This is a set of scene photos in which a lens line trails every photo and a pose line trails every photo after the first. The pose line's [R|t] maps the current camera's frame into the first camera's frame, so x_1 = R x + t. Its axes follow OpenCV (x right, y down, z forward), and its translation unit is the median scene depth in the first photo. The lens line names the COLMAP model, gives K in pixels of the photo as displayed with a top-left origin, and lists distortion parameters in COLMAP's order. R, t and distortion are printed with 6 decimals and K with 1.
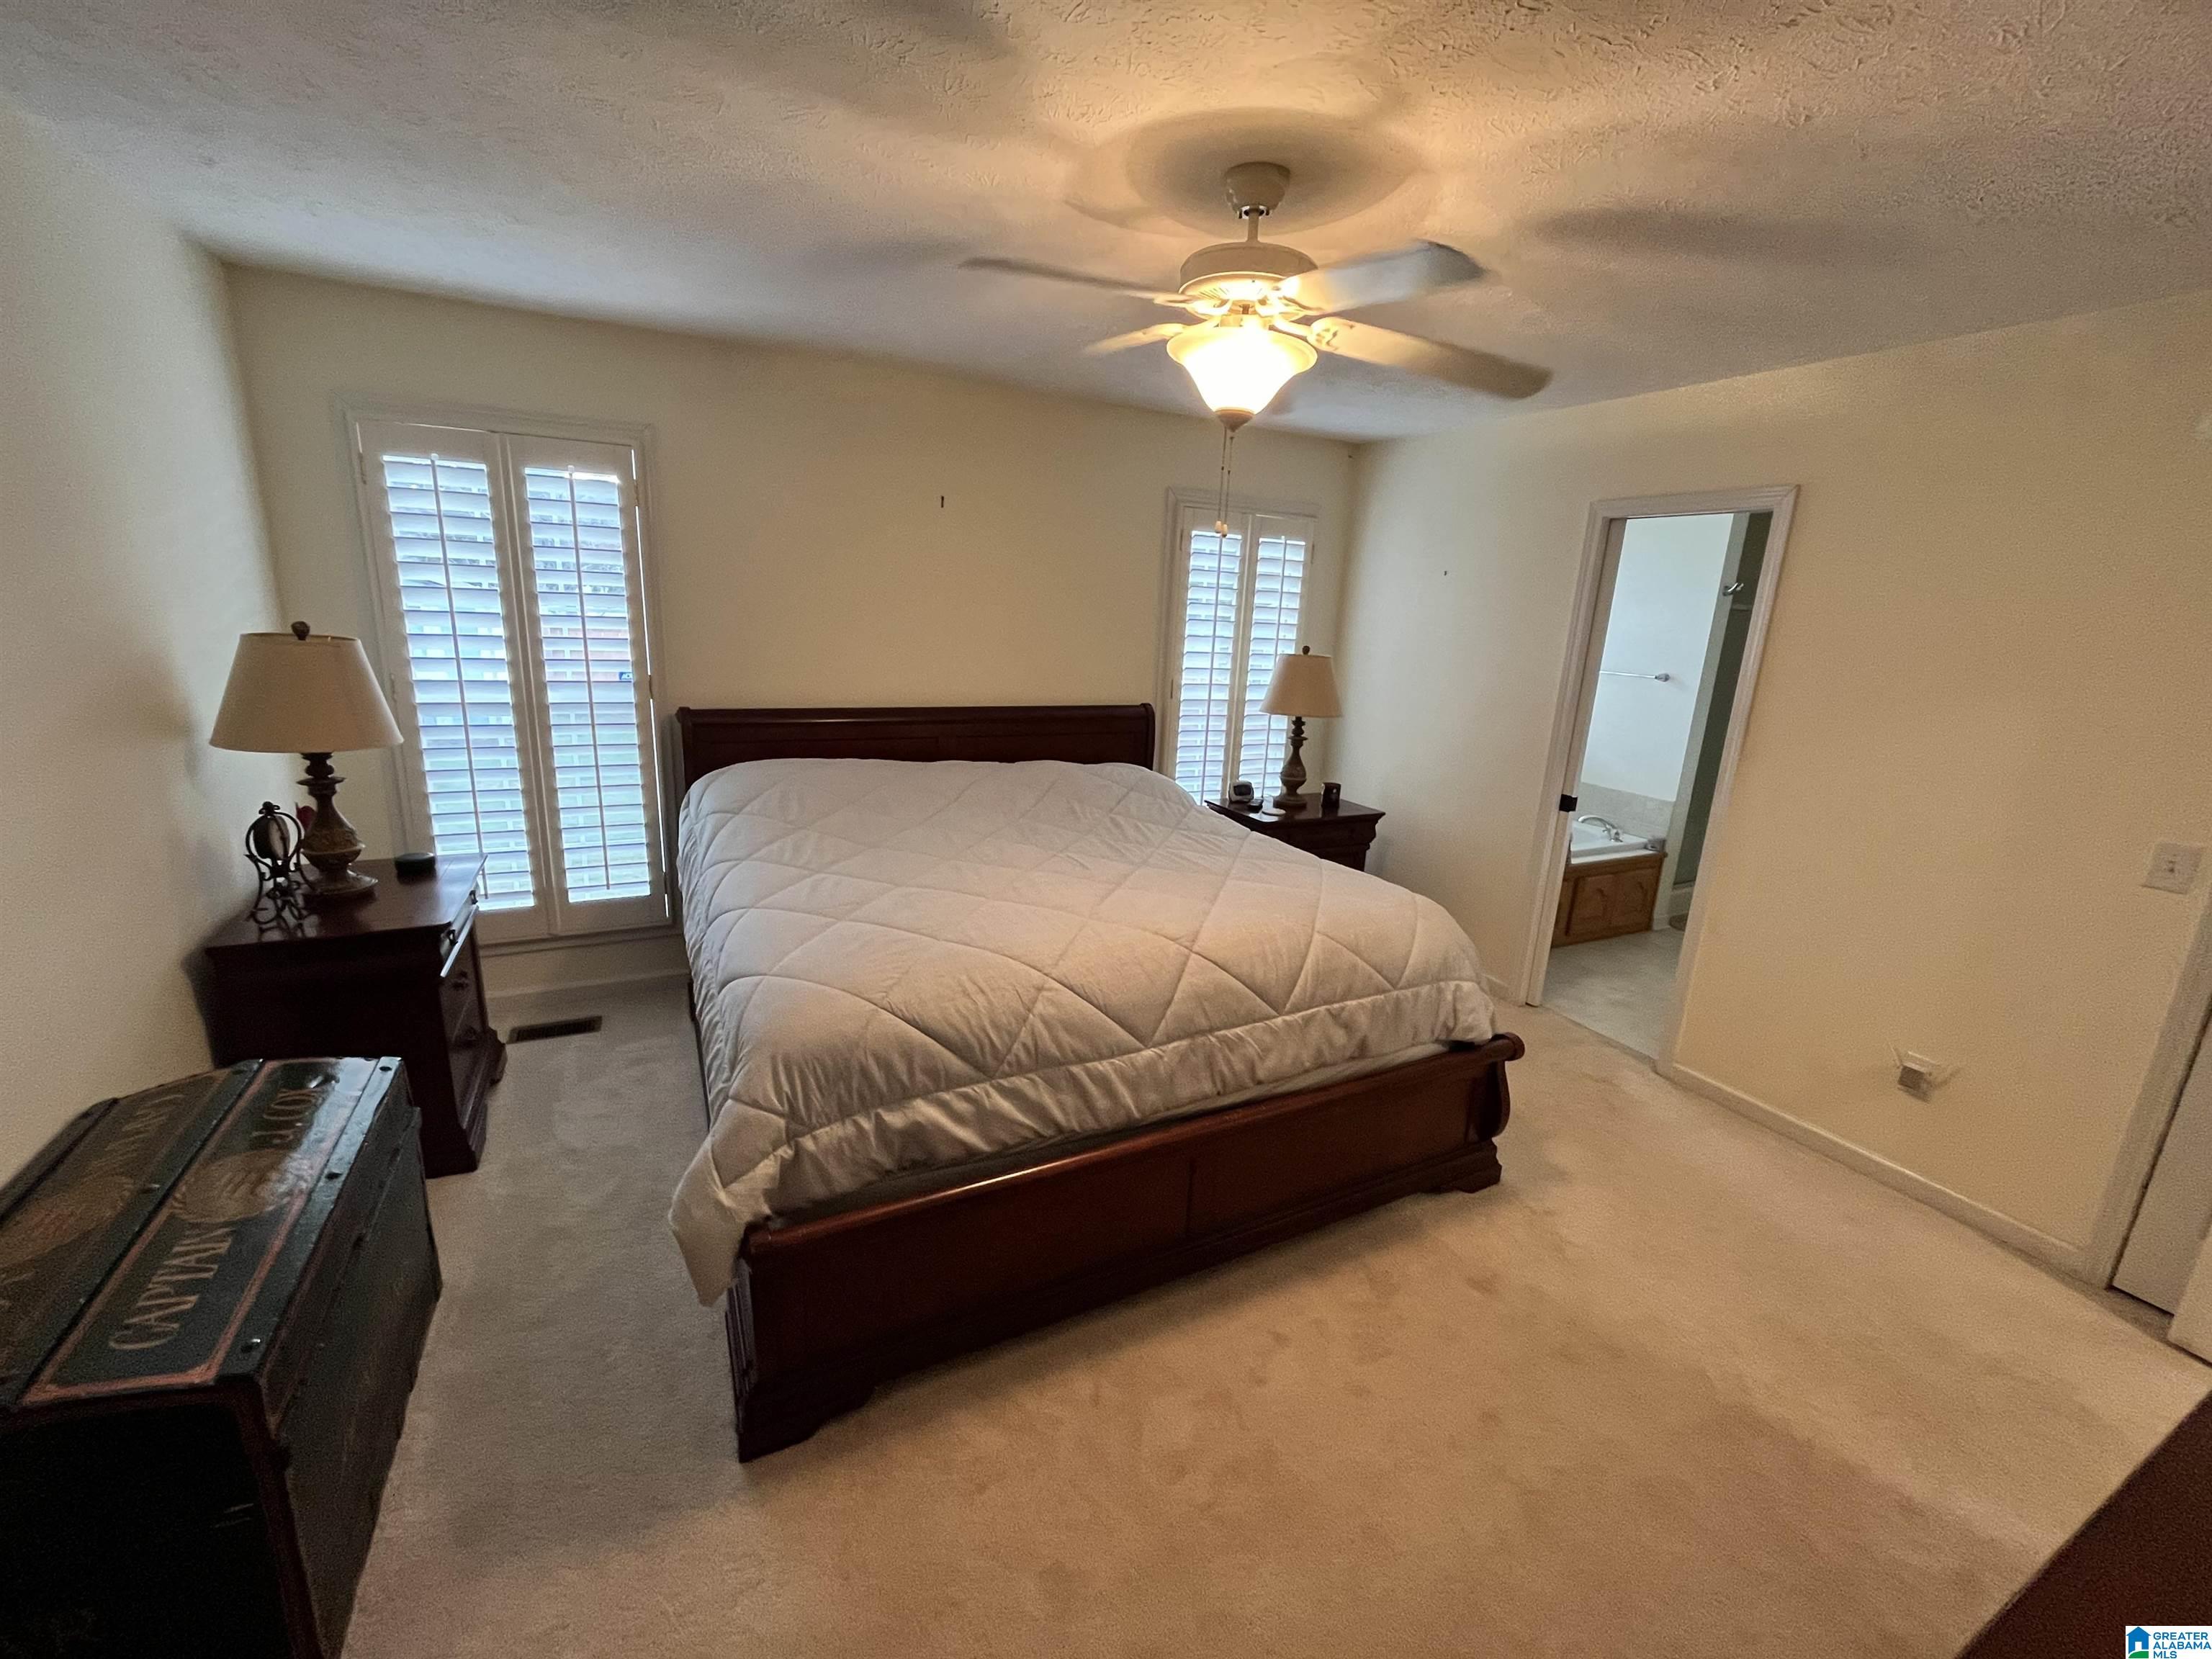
lens RADIAL K [[902.6, 0, 1093.3], [0, 902.6, 830.9], [0, 0, 1]] dist [-0.001869, -0.000234]
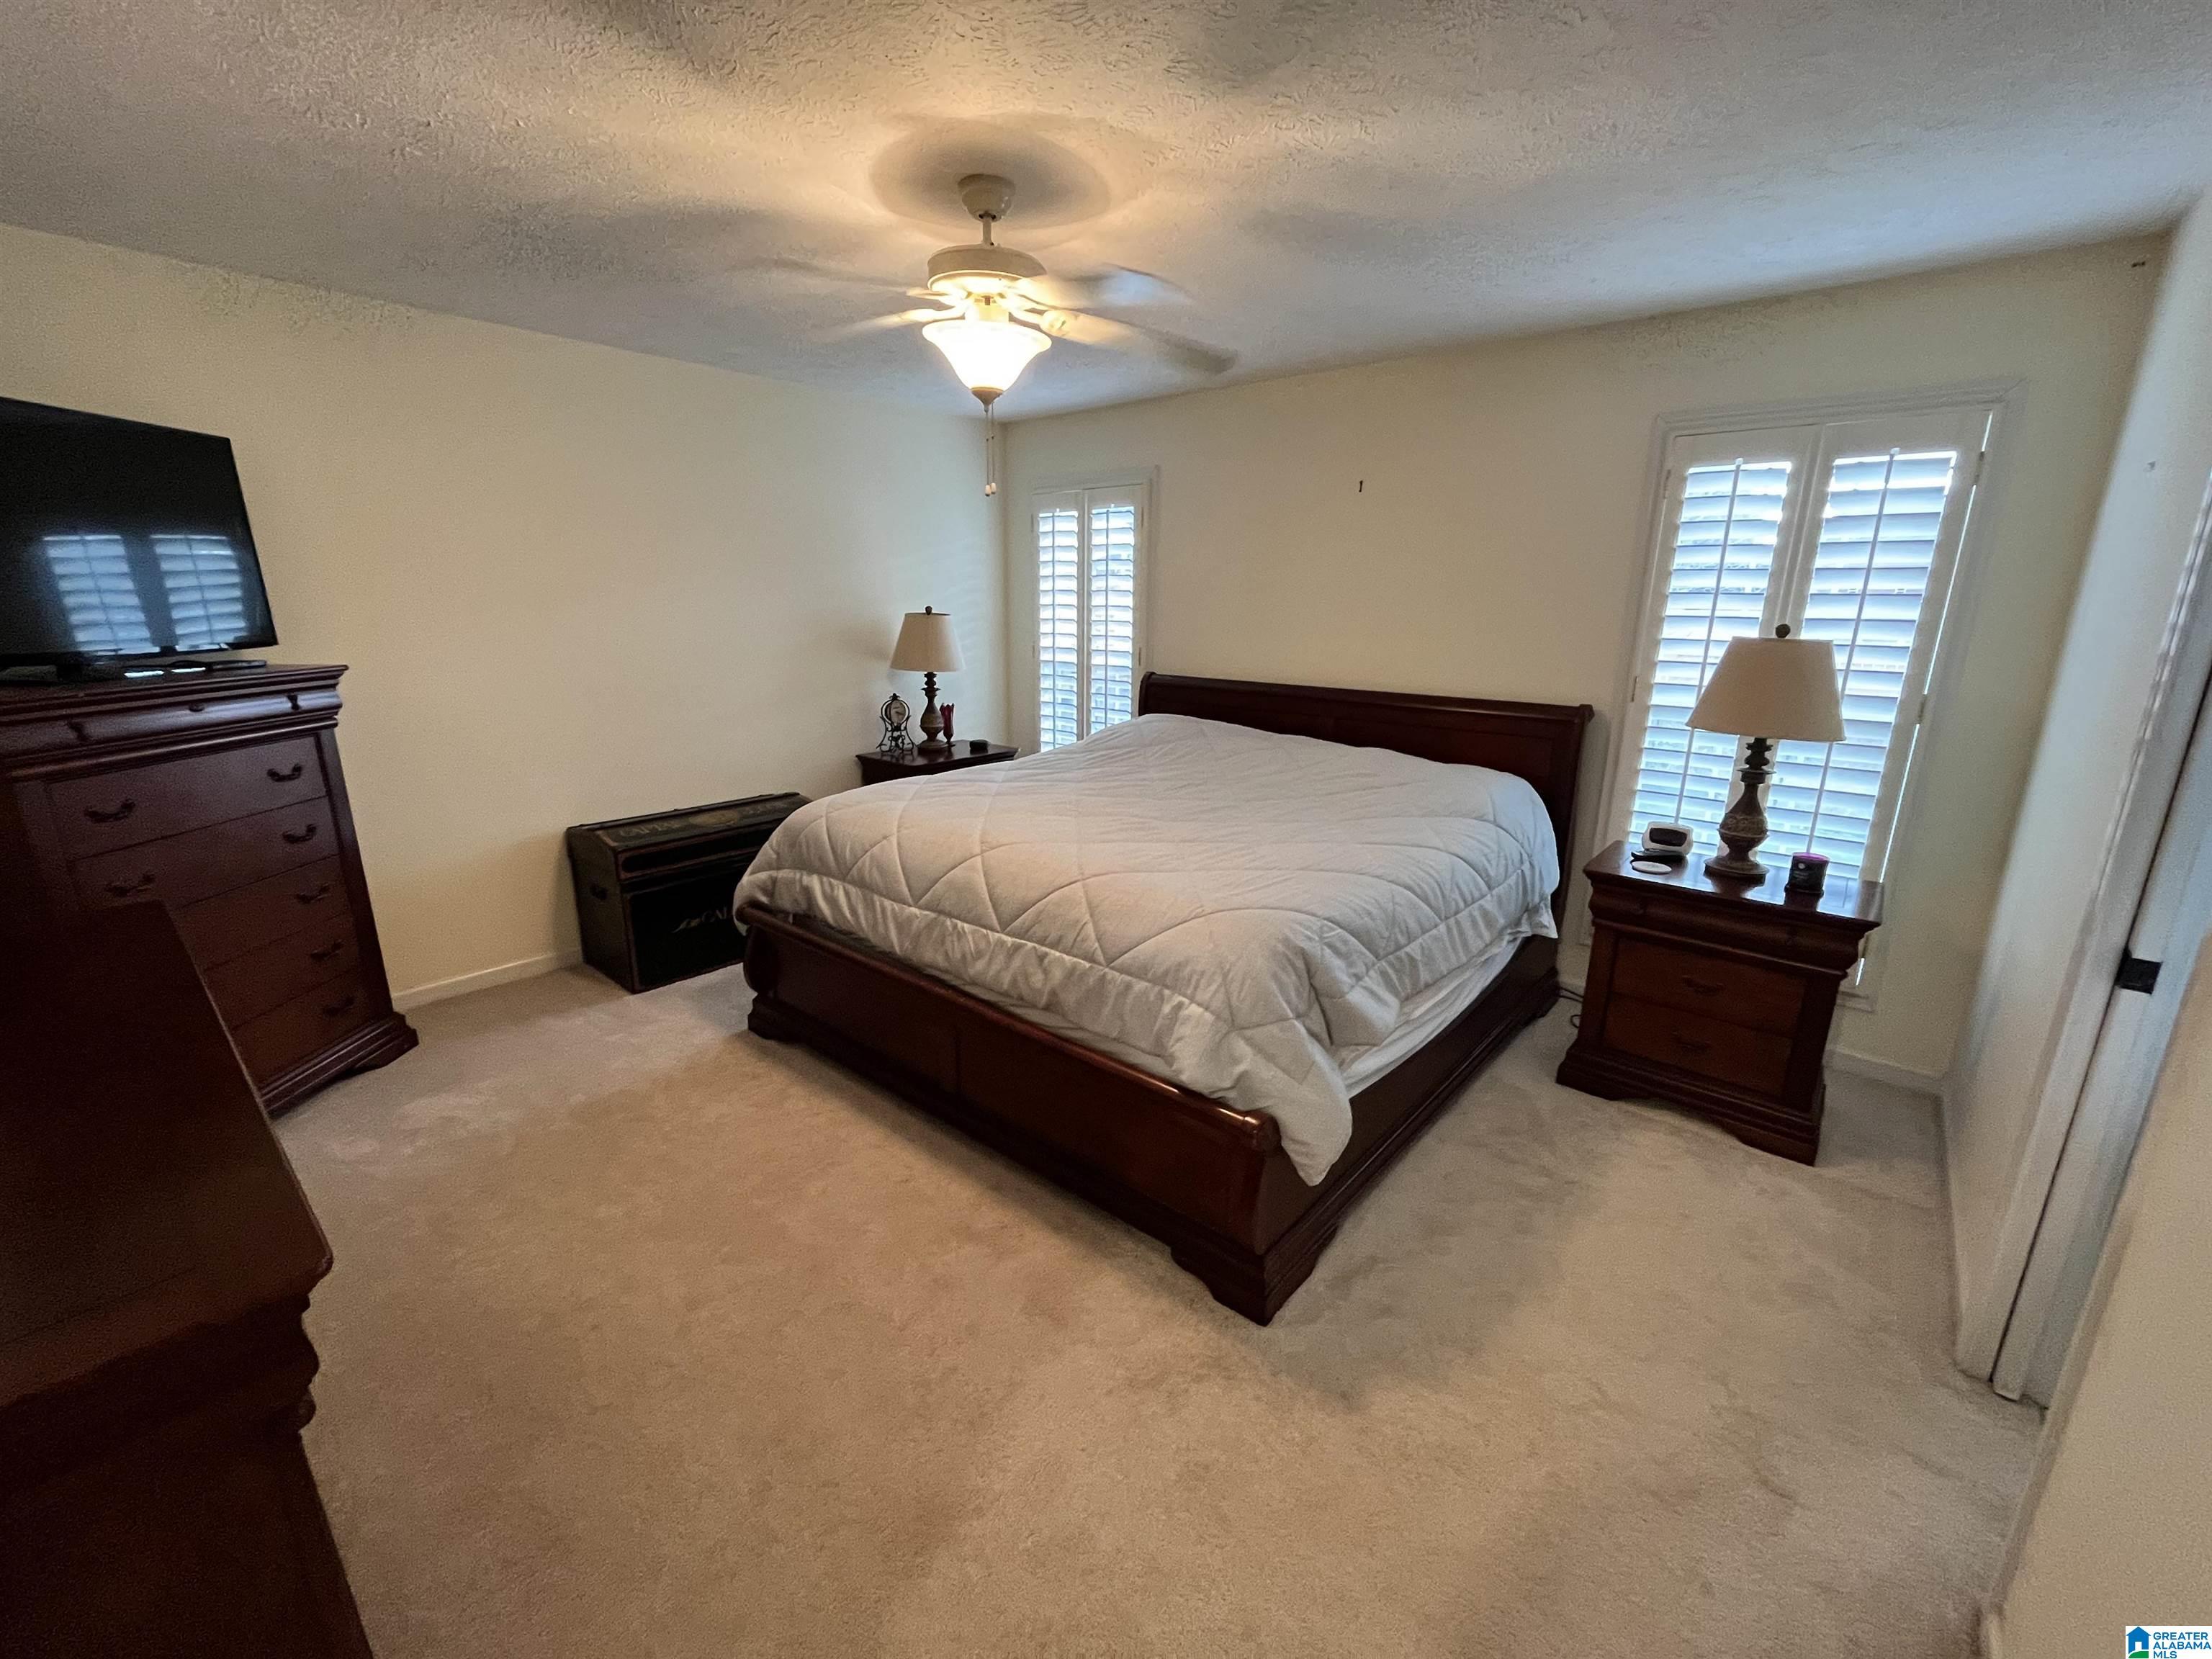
lens RADIAL K [[902.6, 0, 1104.2], [0, 902.6, 834.2], [0, 0, 1]] dist [-0.001869, -0.000234]
pose [[0.387304, 0.191058, -0.901938, 0.893135], [-0.222804, 0.968691, 0.109524, -0.040523], [0.894625, 0.158537, 0.417746, 0.474645]]
